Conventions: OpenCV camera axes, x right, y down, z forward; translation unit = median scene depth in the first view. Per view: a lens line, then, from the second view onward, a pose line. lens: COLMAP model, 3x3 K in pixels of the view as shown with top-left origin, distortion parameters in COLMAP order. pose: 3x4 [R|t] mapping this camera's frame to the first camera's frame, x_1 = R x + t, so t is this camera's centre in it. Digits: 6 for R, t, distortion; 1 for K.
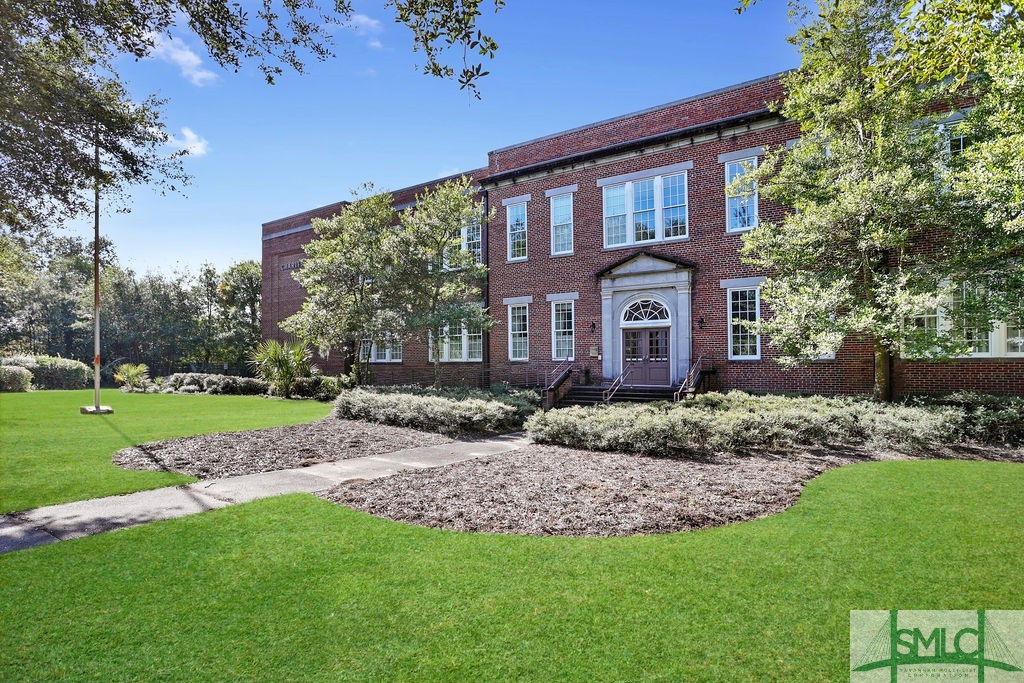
lens RADIAL K [[512.1, 0, 521.5], [0, 512.1, 344.7], [0, 0, 1]] dist [-0.058966, 0.029525]
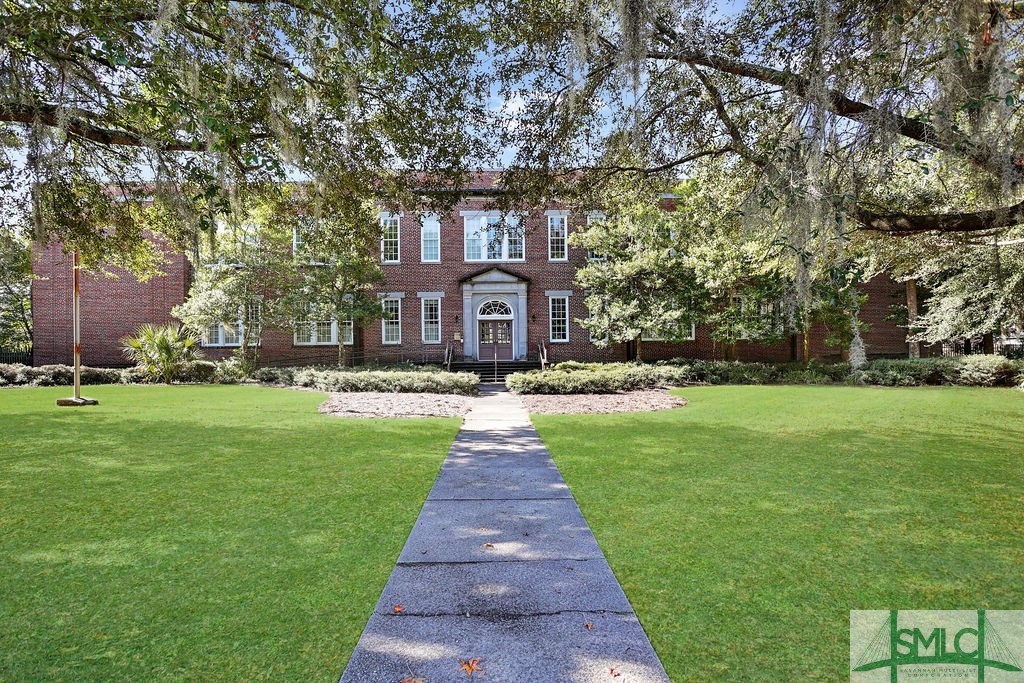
lens RADIAL K [[512.1, 0, 502.4], [0, 512.1, 336.0], [0, 0, 1]] dist [-0.058966, 0.029525]
pose [[0.837713, -0.005951, 0.546078, -0.524082], [-0.010284, 0.999591, 0.026670, -0.026716], [-0.546013, -0.027958, 0.837310, -0.220286]]
